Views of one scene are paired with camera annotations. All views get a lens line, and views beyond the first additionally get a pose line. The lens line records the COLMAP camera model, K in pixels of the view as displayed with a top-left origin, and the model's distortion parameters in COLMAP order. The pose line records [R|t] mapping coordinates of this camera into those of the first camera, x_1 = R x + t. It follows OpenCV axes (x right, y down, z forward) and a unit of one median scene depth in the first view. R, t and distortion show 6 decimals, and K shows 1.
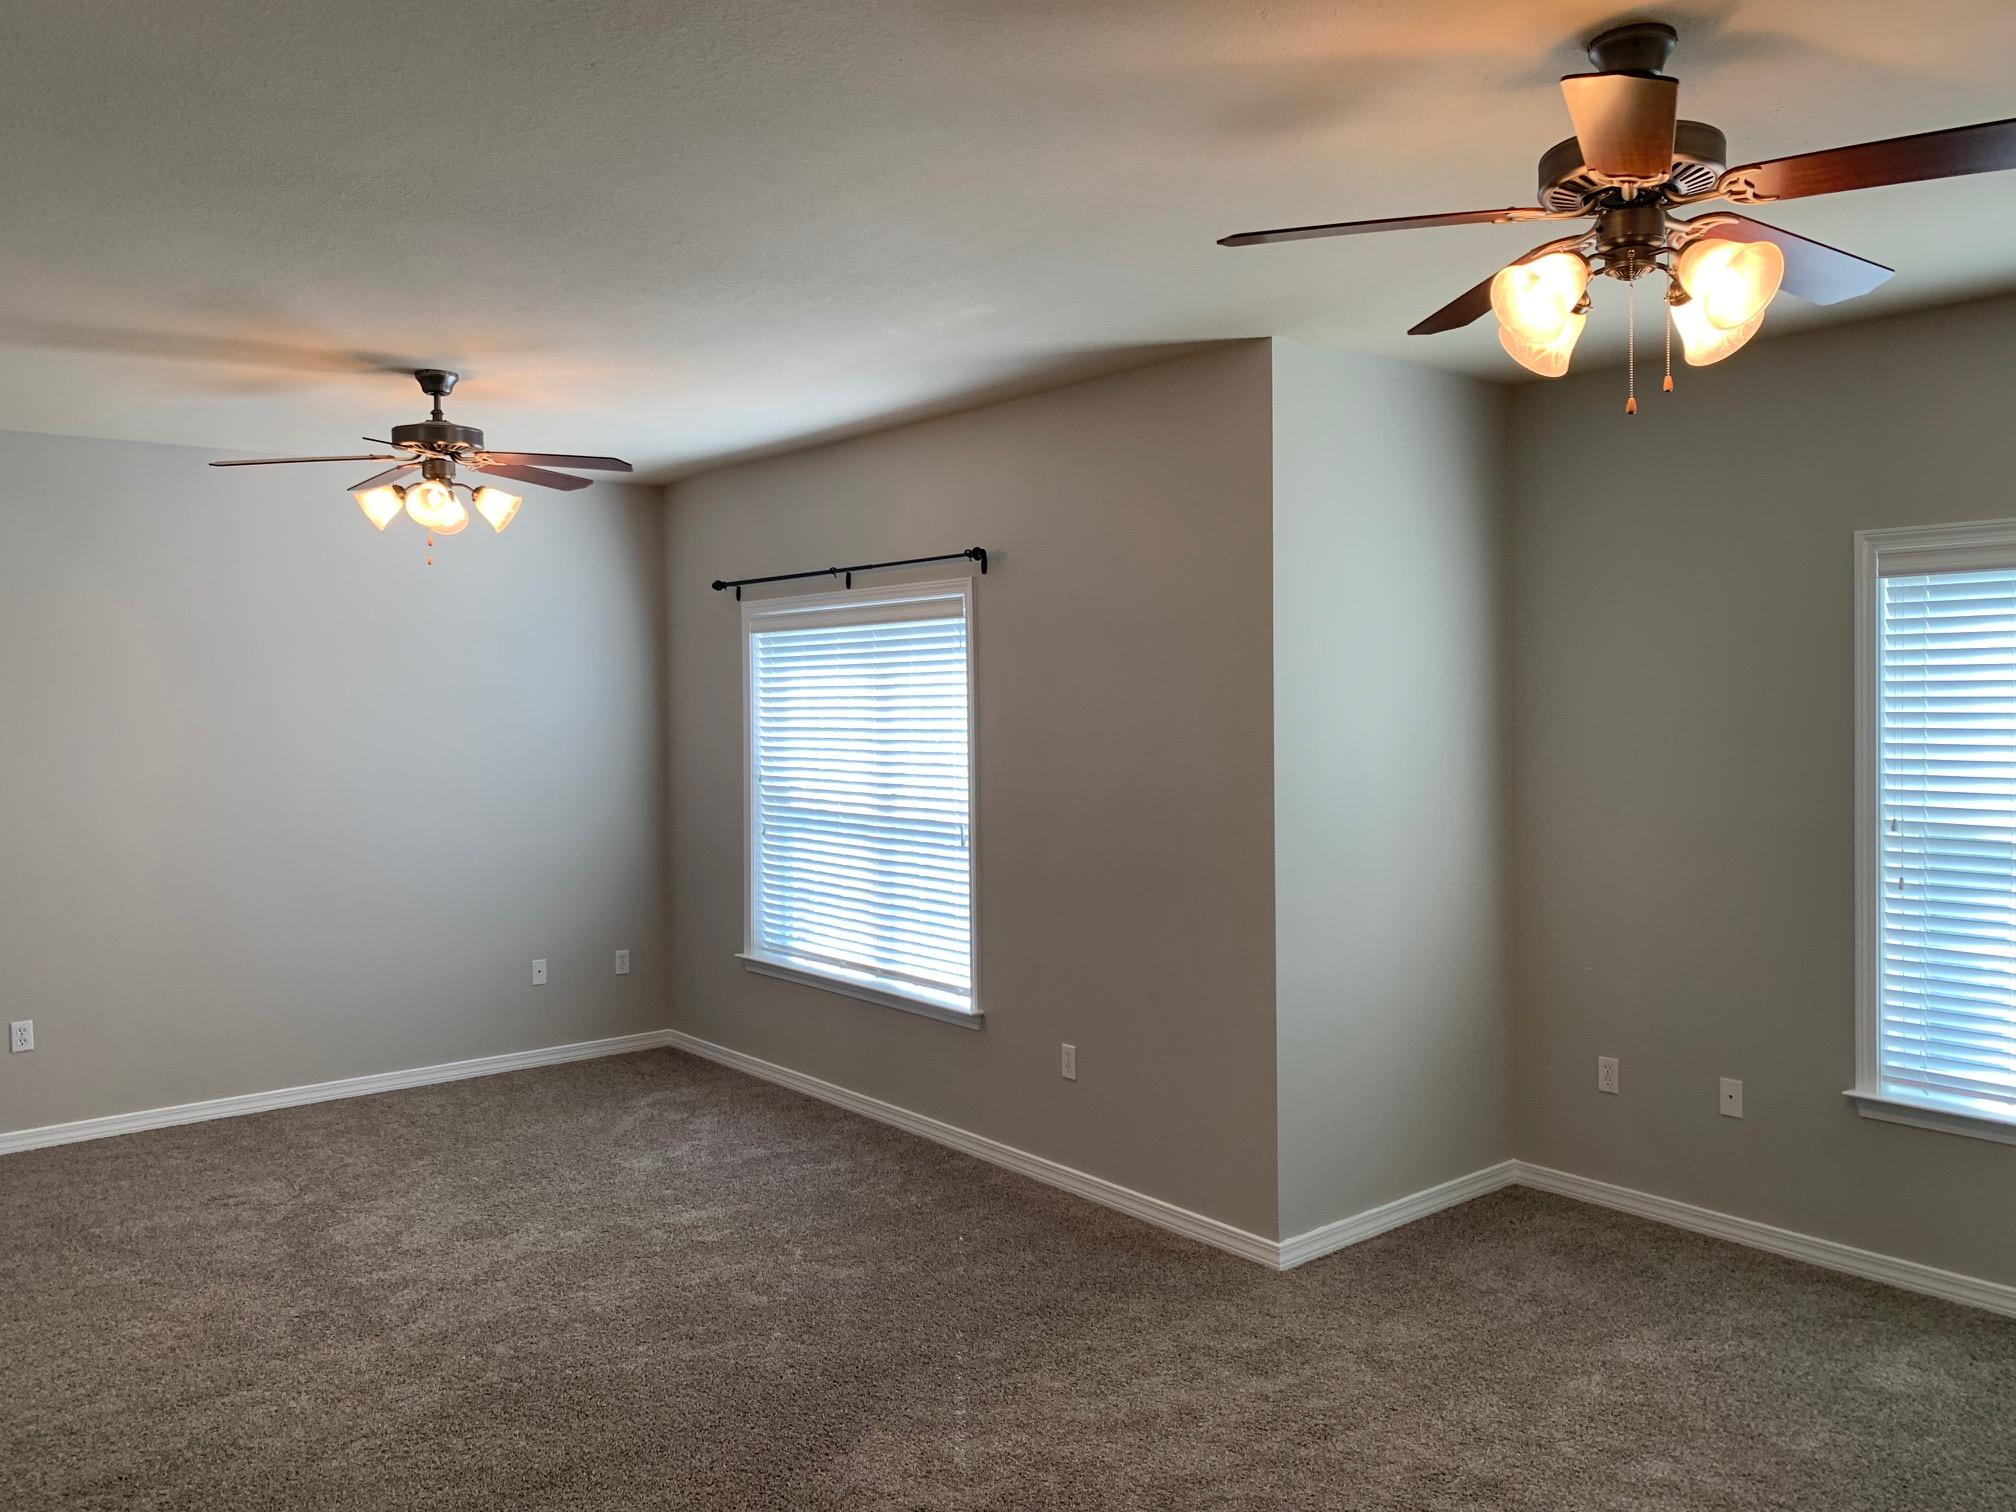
lens RADIAL K [[1578.2, 0, 1008.0], [0, 1578.2, 756.0], [0, 0, 1]] dist [0.056460, -0.078828]
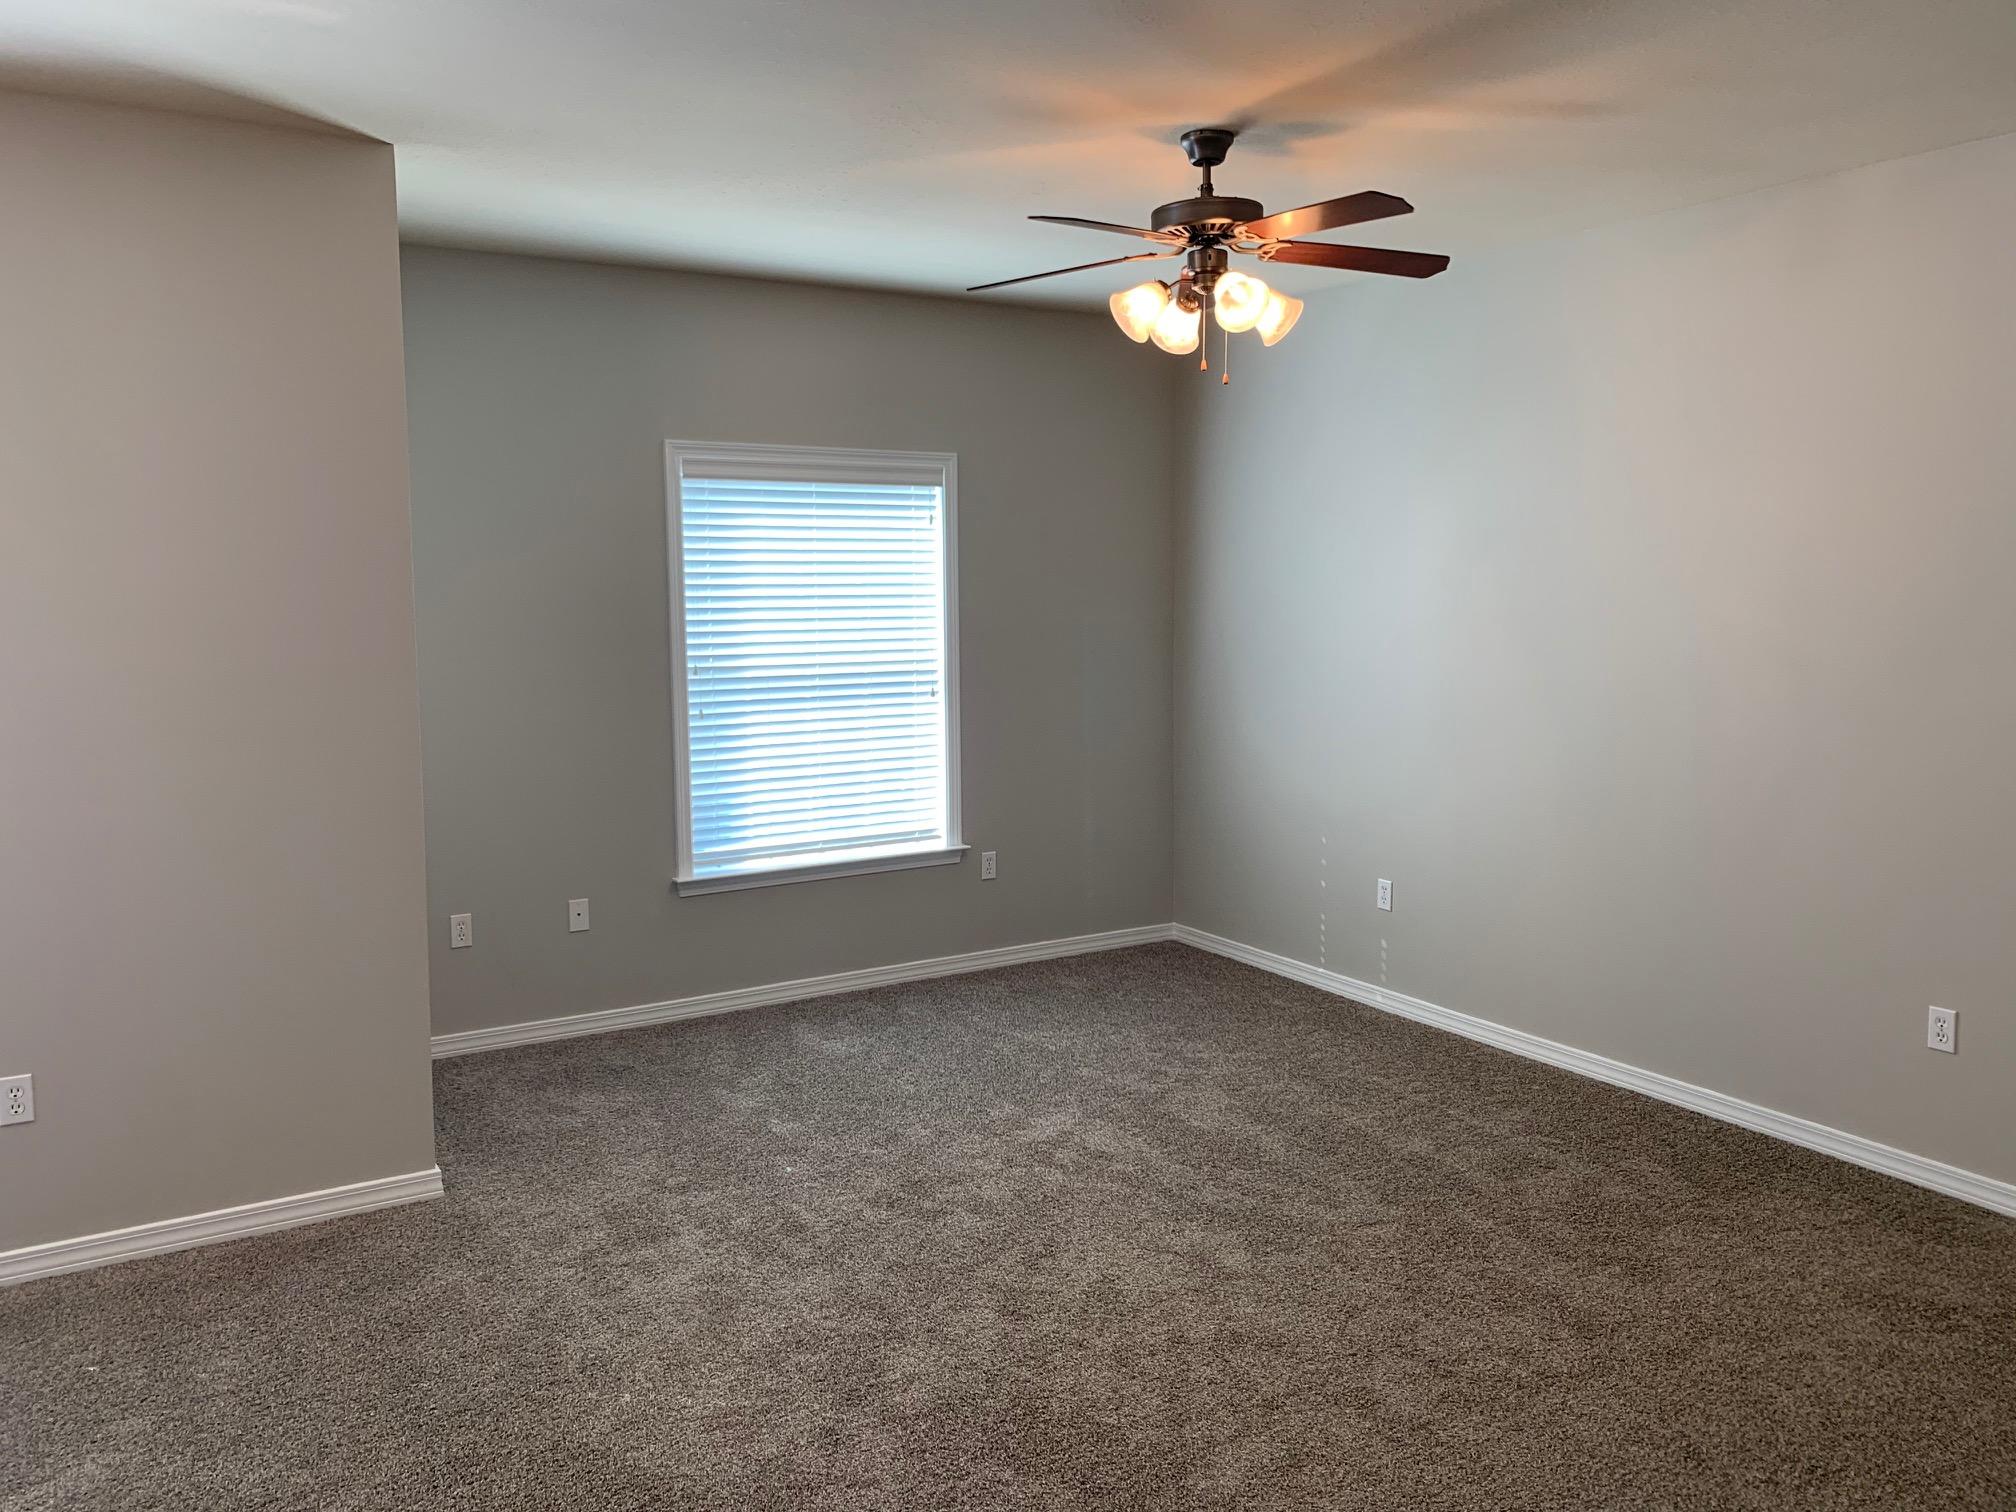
lens RADIAL K [[1522.6, 0, 1021.9], [0, 1522.6, 743.2], [0, 0, 1]] dist [0.072615, -0.119101]
pose [[0.131041, -0.097146, 0.986606, -0.657302], [0.045669, 0.994722, 0.091880, -0.000260], [-0.990324, 0.033017, 0.134786, 0.567032]]
